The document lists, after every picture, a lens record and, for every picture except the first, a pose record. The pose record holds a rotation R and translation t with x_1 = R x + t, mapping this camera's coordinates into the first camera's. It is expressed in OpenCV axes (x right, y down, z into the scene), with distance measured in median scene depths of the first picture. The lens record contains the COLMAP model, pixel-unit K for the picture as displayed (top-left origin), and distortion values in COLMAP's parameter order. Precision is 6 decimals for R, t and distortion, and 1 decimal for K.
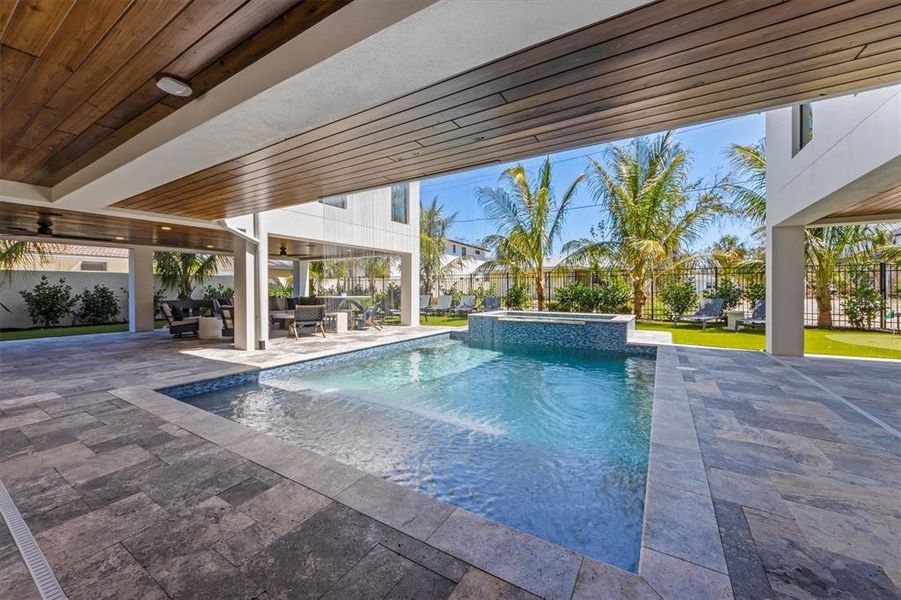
lens RADIAL K [[349.2, 0, 449.2], [0, 349.2, 303.3], [0, 0, 1]] dist [-0.013542, 0.005680]
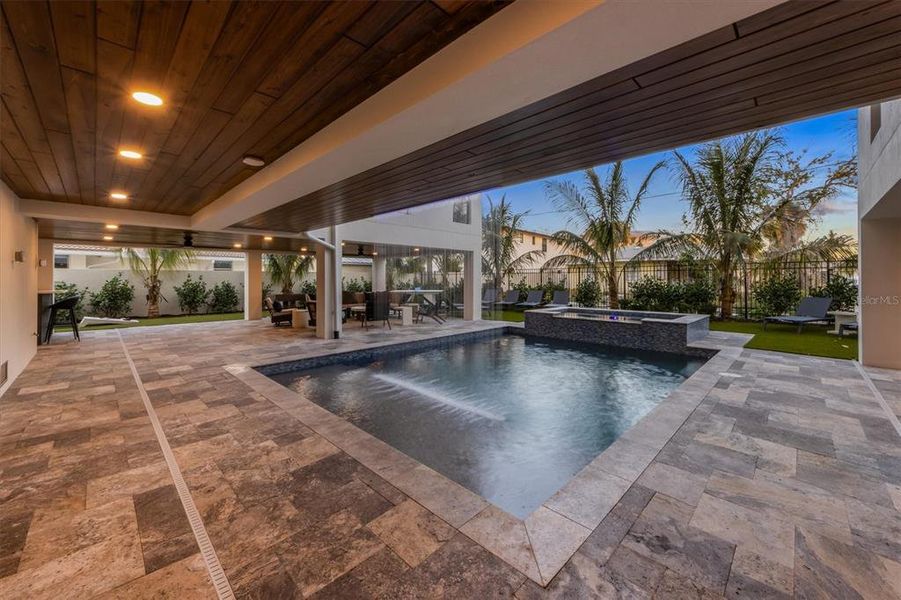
lens RADIAL K [[342.4, 0, 446.3], [0, 342.4, 294.1], [0, 0, 1]] dist [-0.000712, -0.000331]
pose [[0.975756, 0.007269, -0.218742, 0.197878], [-0.008840, 0.999942, -0.006204, -0.034408], [0.218684, 0.007987, 0.975763, -0.142013]]
